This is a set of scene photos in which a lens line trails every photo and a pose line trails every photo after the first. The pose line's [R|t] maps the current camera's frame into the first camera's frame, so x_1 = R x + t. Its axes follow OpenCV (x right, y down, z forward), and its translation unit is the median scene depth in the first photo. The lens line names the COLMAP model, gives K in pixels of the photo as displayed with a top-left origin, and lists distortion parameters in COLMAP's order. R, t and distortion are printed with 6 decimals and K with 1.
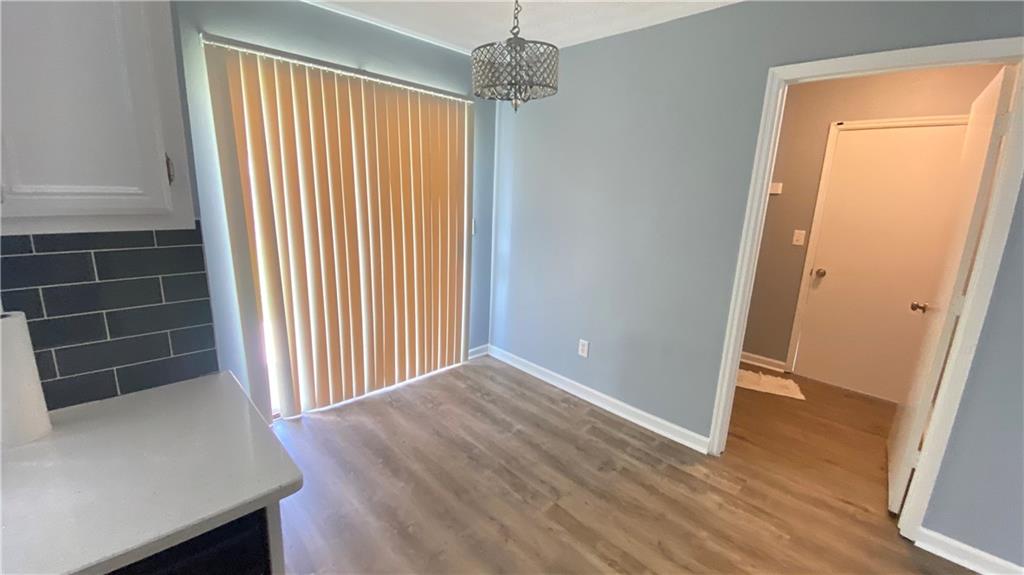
lens RADIAL K [[412.2, 0, 512.0], [0, 412.2, 287.5], [0, 0, 1]] dist [0.018329, -0.020587]
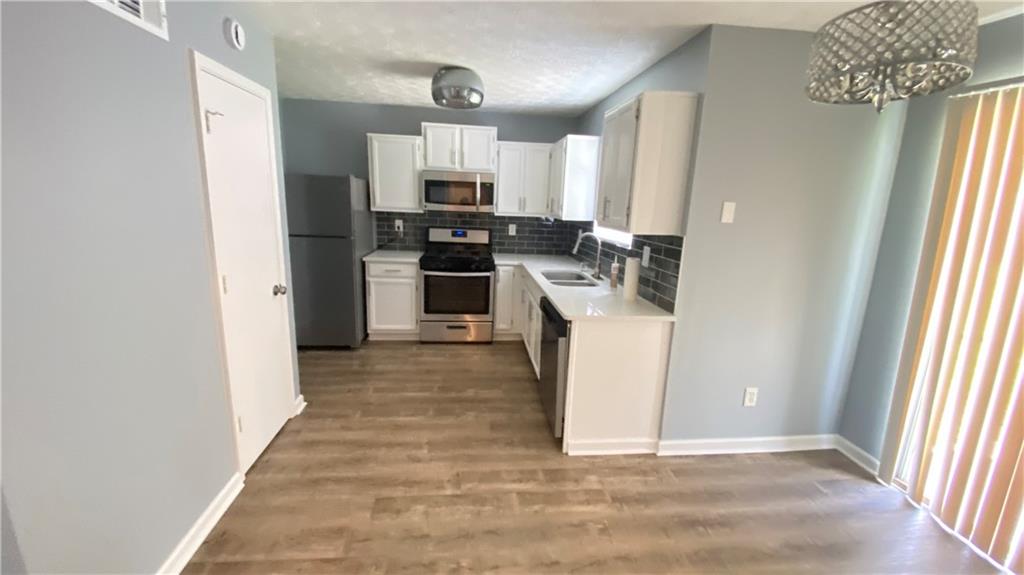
lens RADIAL K [[412.2, 0, 512.0], [0, 412.2, 287.5], [0, 0, 1]] dist [0.018329, -0.020587]
pose [[-0.612571, 0.099583, -0.784117, 0.777103], [-0.244302, 0.919604, 0.307645, -0.194429], [0.751713, 0.380016, -0.538994, 0.888615]]
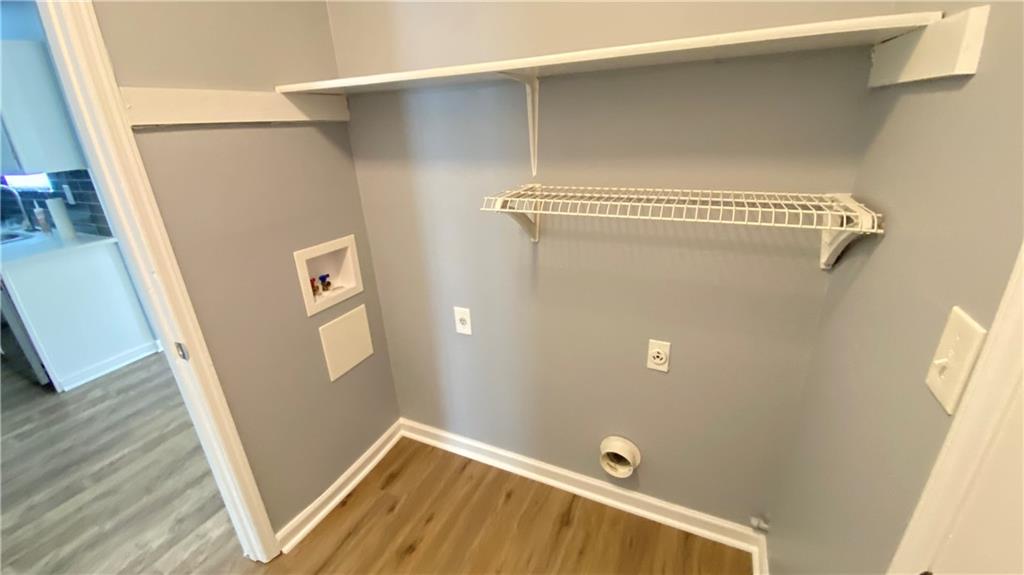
lens RADIAL K [[412.2, 0, 512.0], [0, 412.2, 287.5], [0, 0, 1]] dist [0.018329, -0.020587]
pose [[0.350744, 0.293607, -0.889255, 1.355383], [-0.158720, 0.954480, 0.252540, -0.276270], [0.922923, 0.052565, 0.381379, 1.372045]]
